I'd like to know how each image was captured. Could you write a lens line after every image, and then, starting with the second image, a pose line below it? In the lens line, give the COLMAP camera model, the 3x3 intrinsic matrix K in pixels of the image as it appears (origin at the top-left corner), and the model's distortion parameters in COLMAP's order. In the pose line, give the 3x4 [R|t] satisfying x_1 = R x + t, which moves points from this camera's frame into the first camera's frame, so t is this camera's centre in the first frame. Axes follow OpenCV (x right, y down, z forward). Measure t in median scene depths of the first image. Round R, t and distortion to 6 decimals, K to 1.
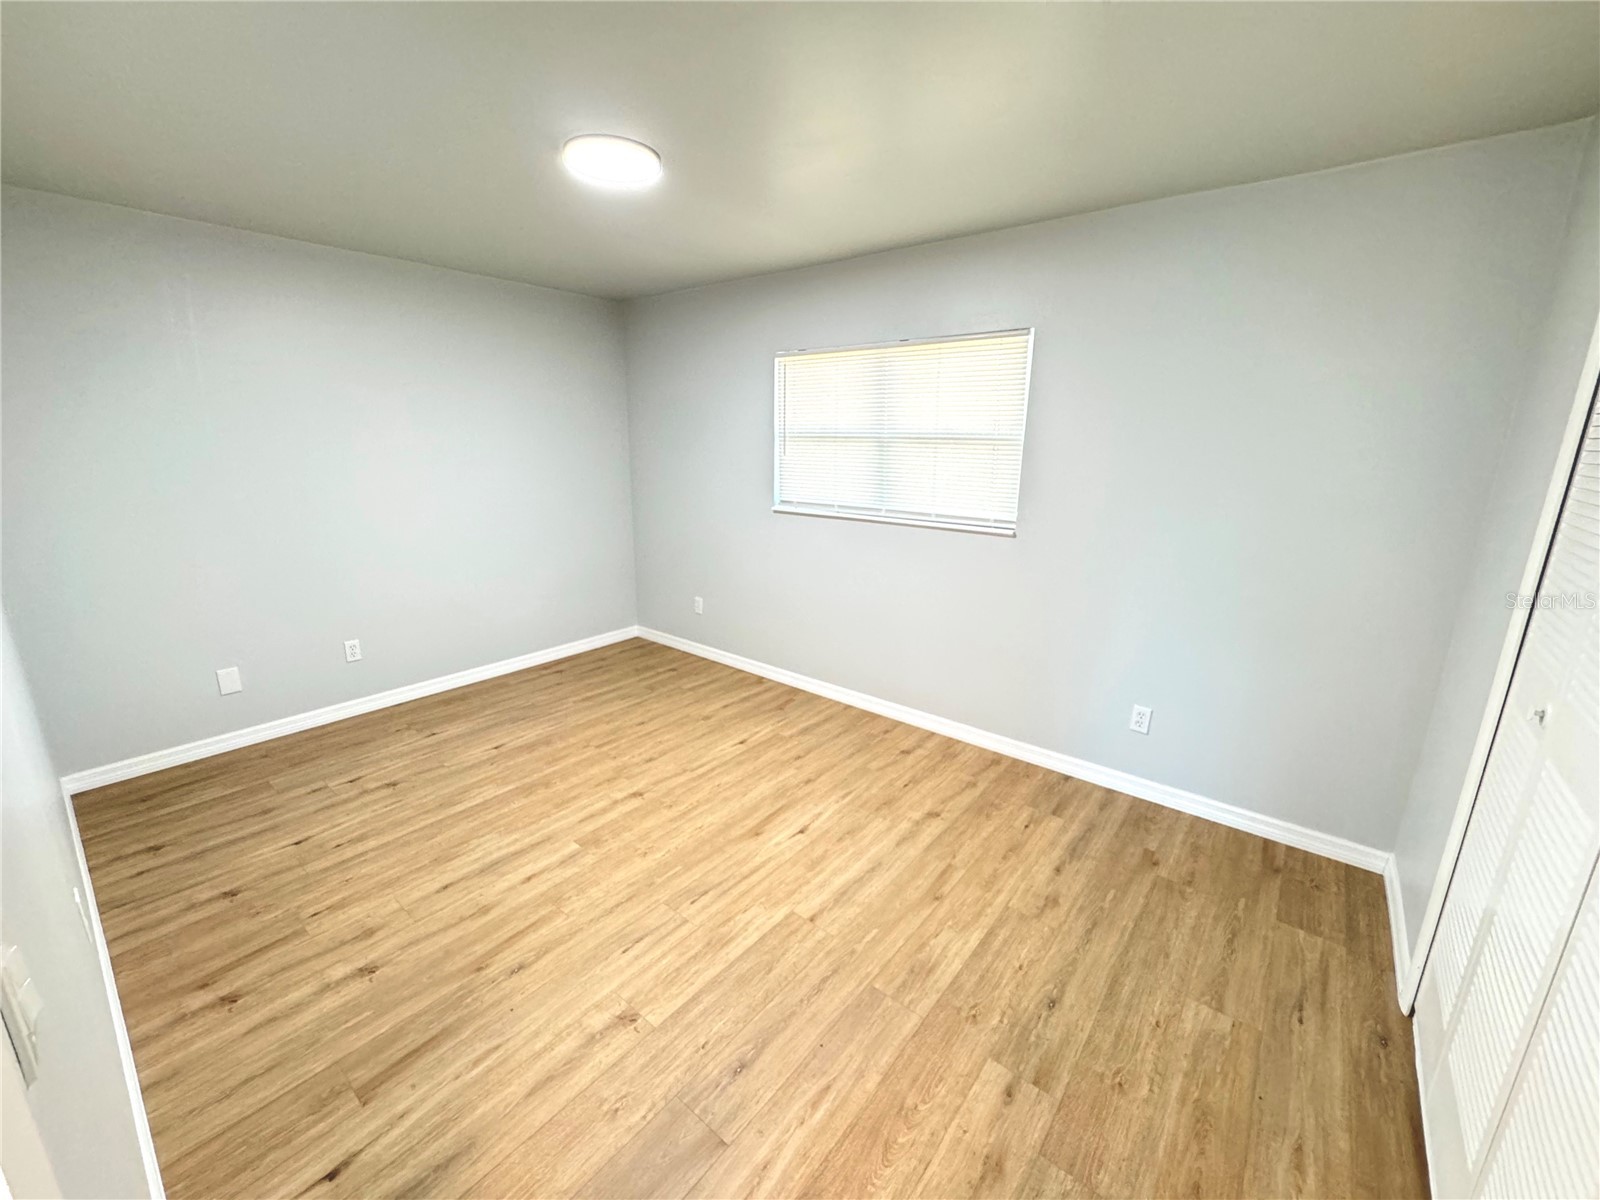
lens RADIAL K [[640.0, 0, 798.9], [0, 640.0, 597.8], [0, 0, 1]] dist [-0.006629, 0.000748]
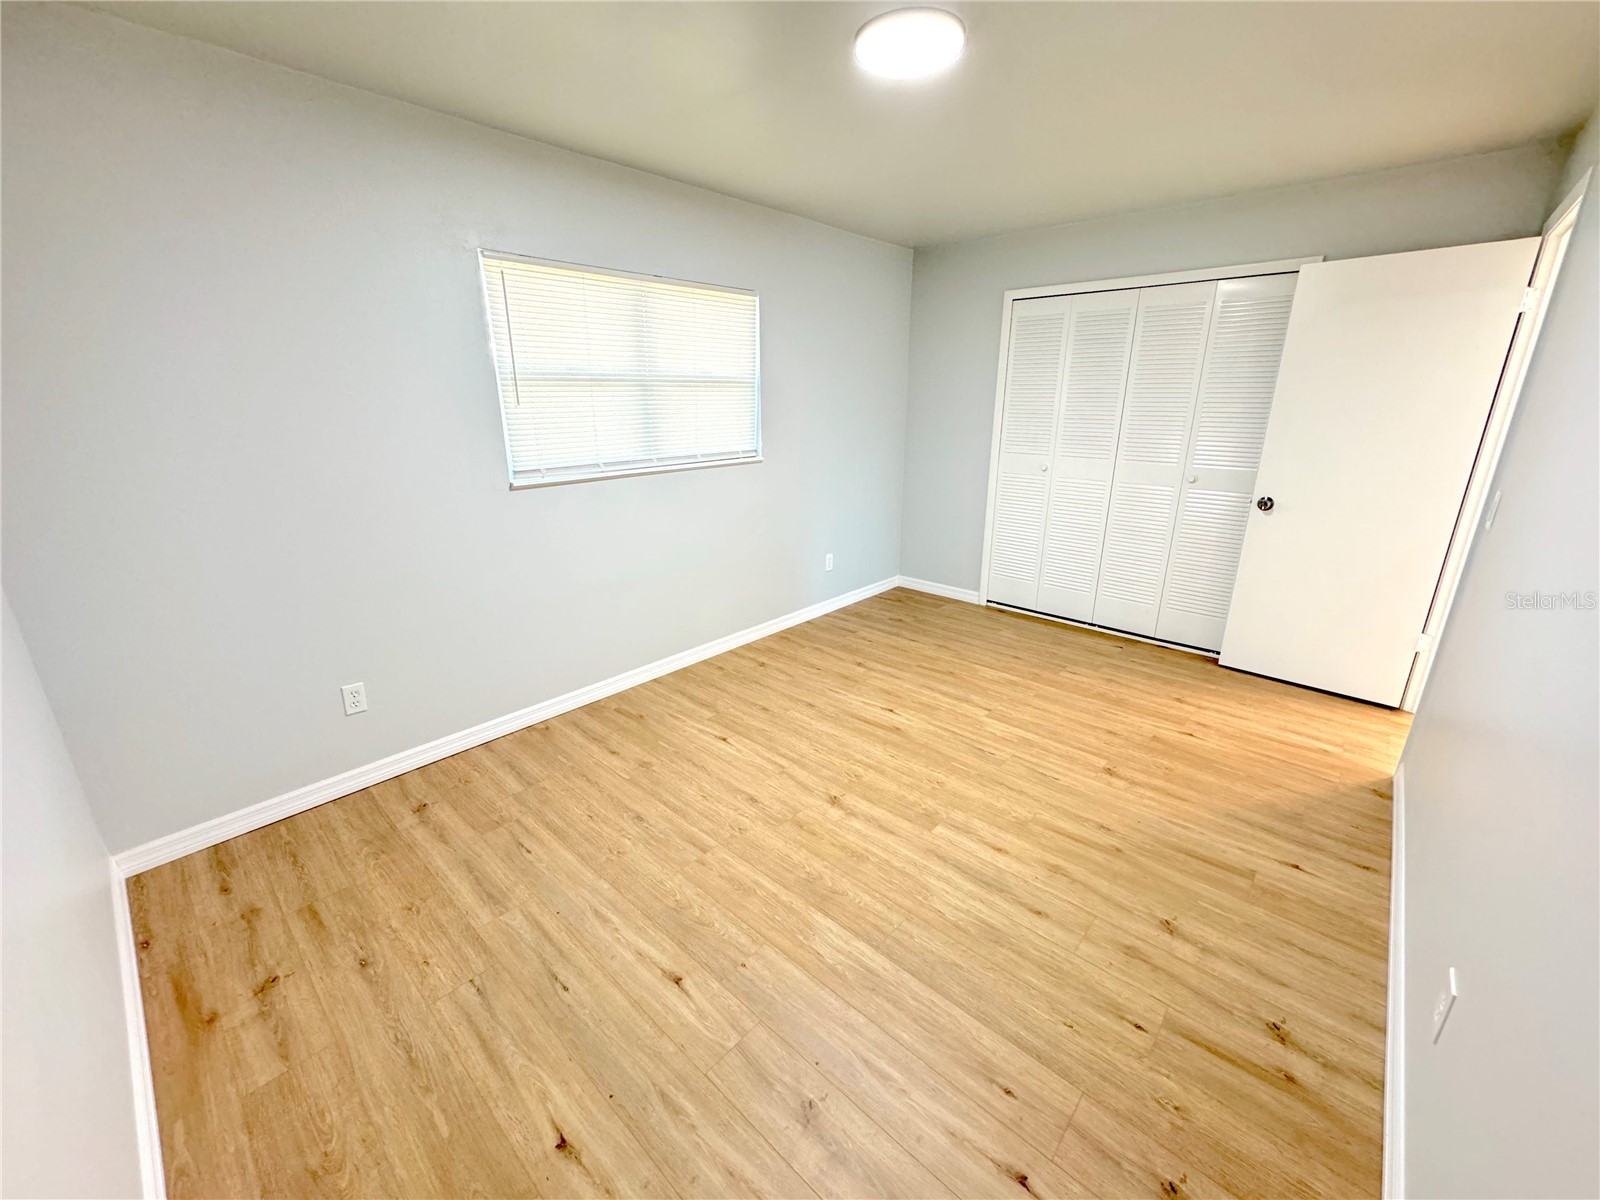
lens RADIAL K [[640.0, 0, 798.9], [0, 640.0, 597.8], [0, 0, 1]] dist [-0.006629, 0.000748]
pose [[0.054678, -0.314775, 0.947590, -1.087688], [0.247117, 0.923753, 0.292598, -0.229813], [-0.967442, 0.218167, 0.128295, 0.965862]]
